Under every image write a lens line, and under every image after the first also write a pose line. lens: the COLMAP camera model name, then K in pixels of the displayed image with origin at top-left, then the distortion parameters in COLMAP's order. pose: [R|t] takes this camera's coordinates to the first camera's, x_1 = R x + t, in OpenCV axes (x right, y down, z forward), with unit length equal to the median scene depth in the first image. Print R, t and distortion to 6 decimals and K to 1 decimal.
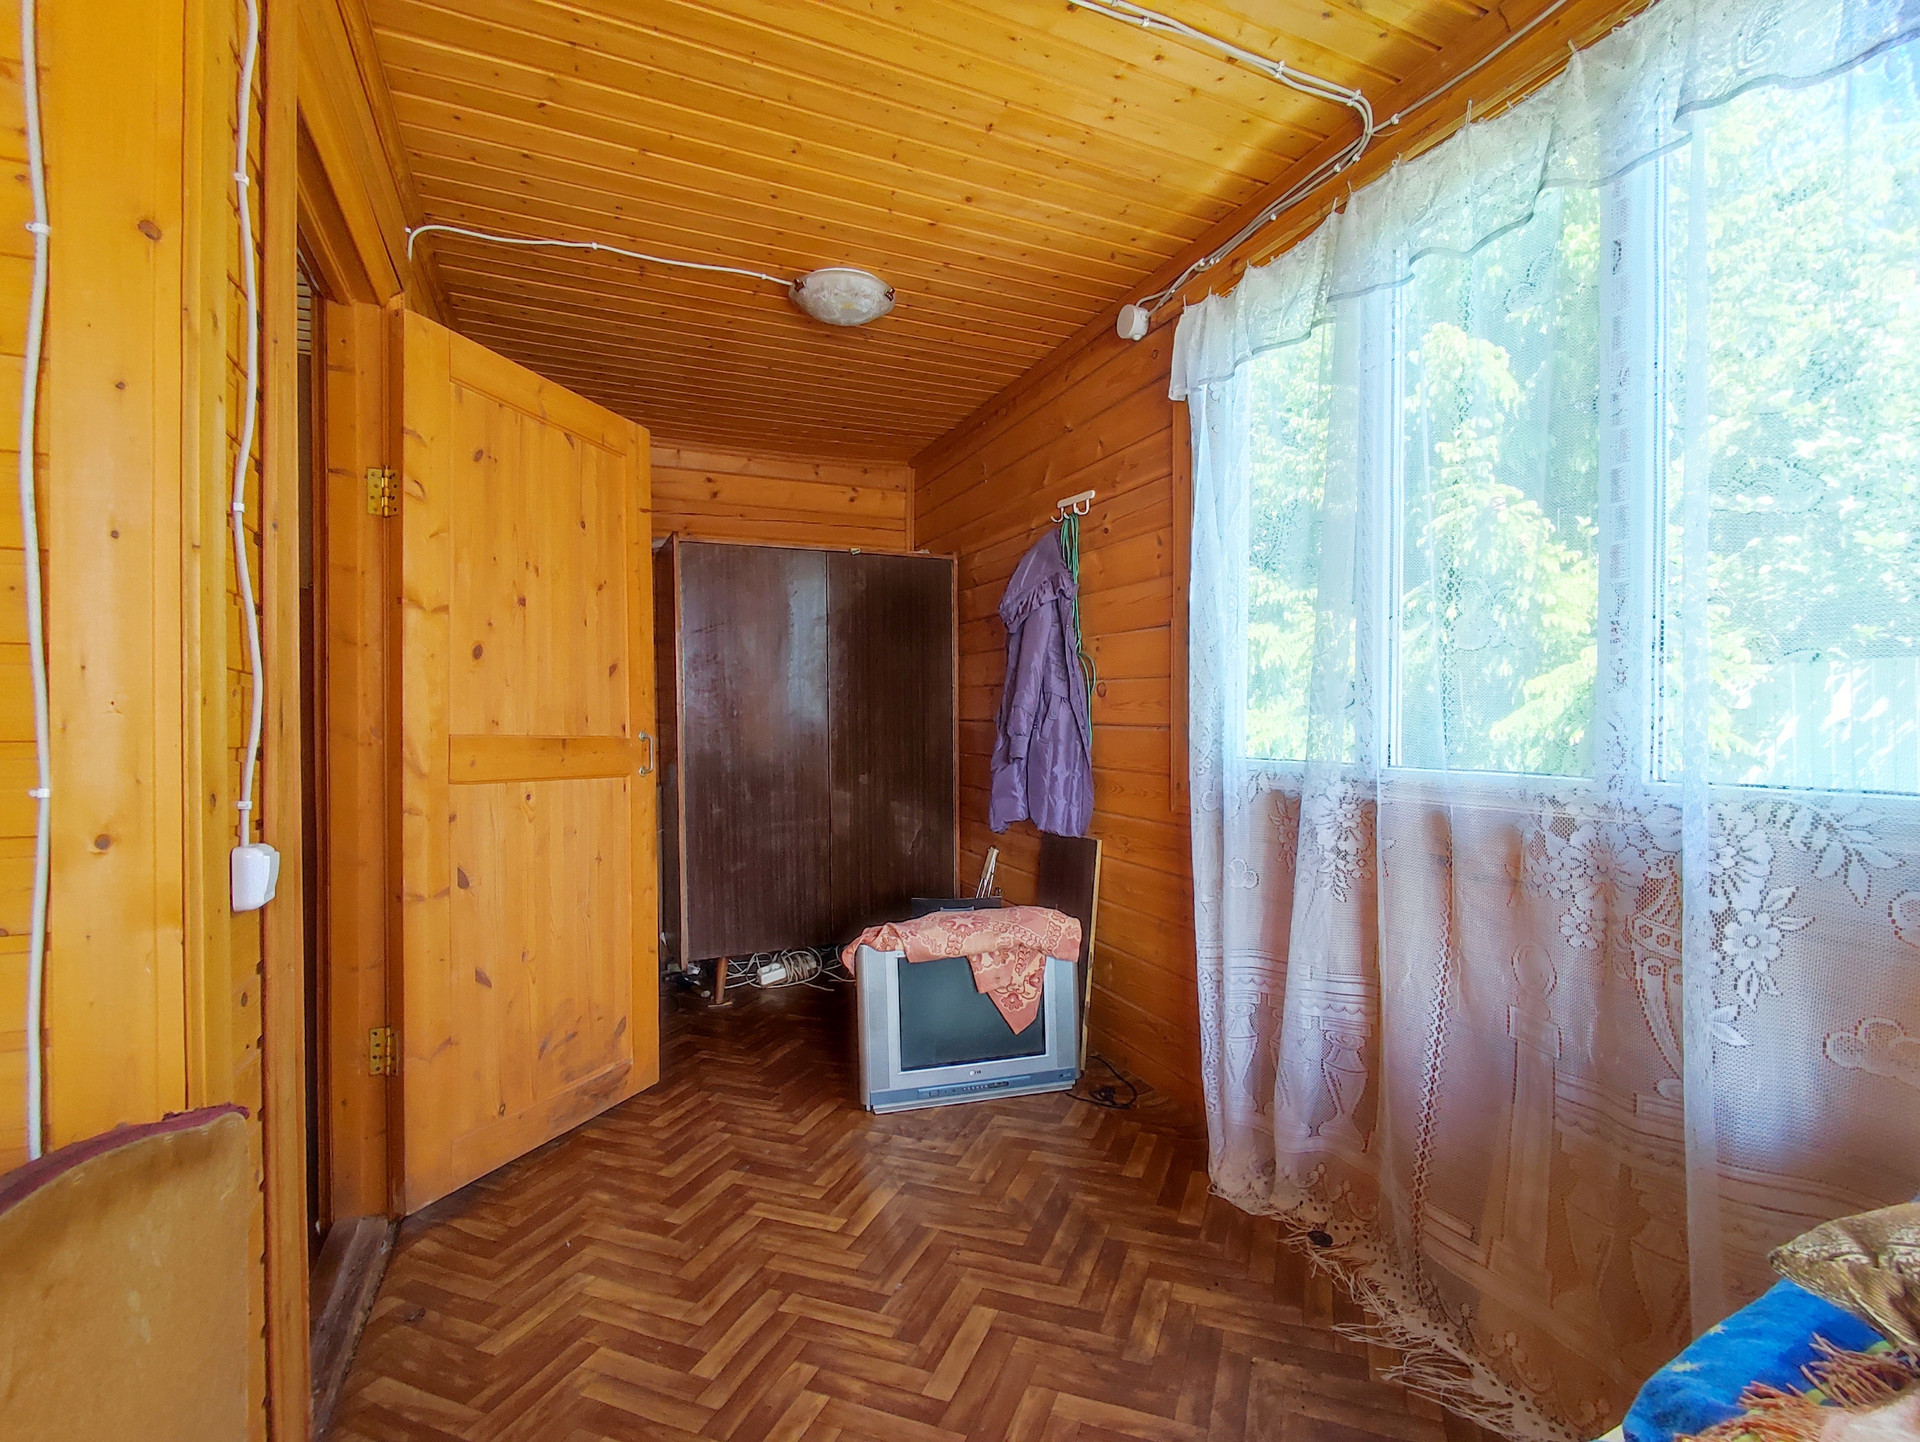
lens RADIAL K [[870.9, 0, 967.0], [0, 870.9, 732.1], [0, 0, 1]] dist [-0.007104, 0.001440]
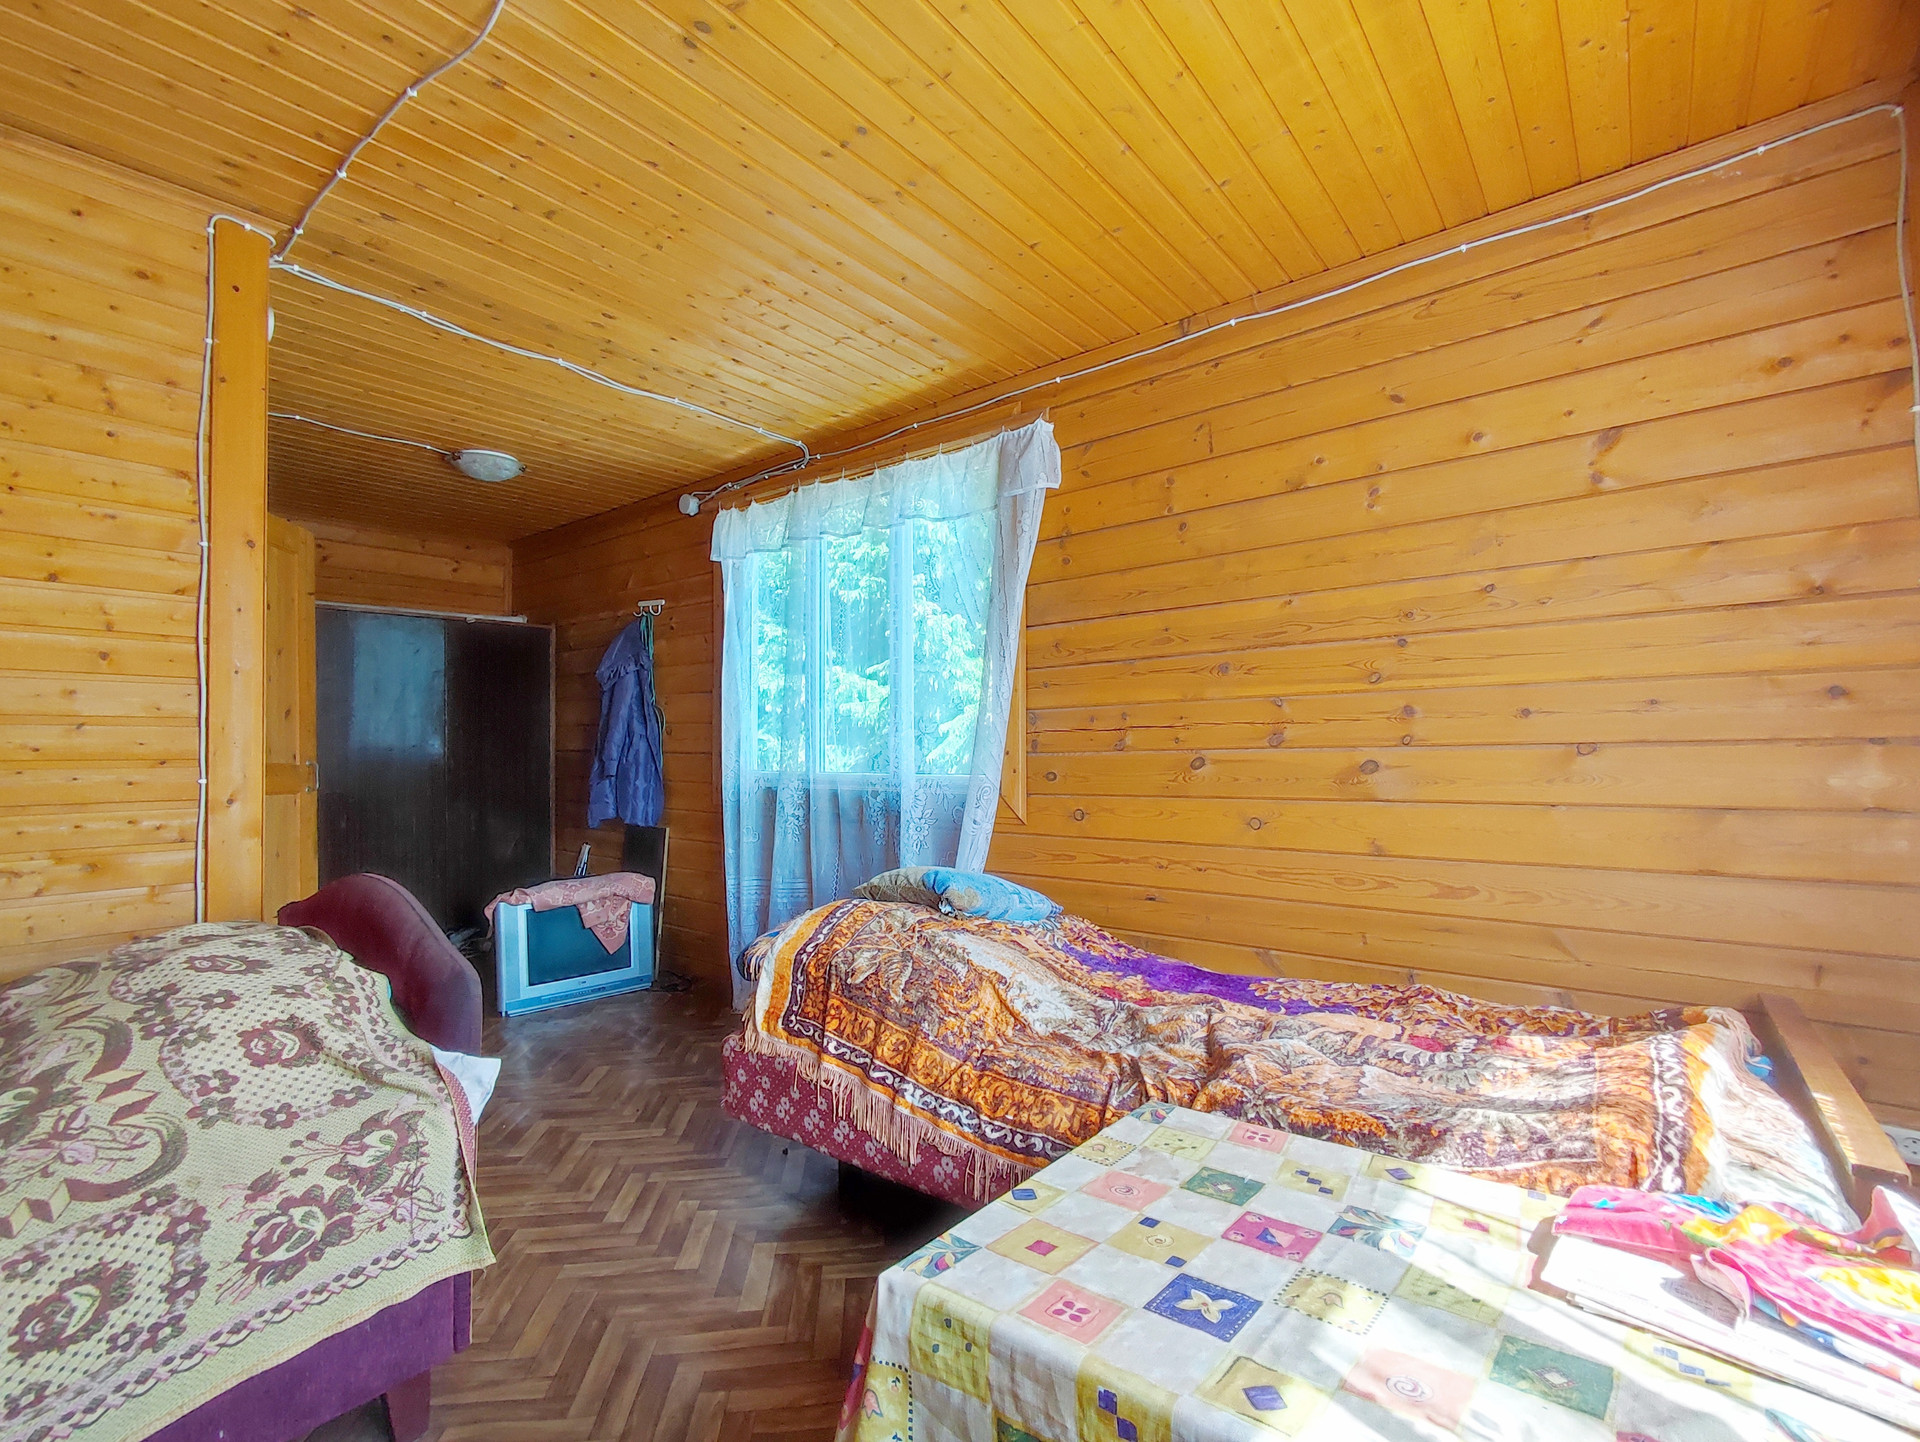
lens RADIAL K [[870.9, 0, 967.0], [0, 870.9, 732.1], [0, 0, 1]] dist [-0.007104, 0.001440]
pose [[0.885958, 0.005335, 0.463734, -0.099307], [0.011063, 0.999406, -0.032633, 0.011862], [-0.463633, 0.034042, 0.885373, -0.655587]]
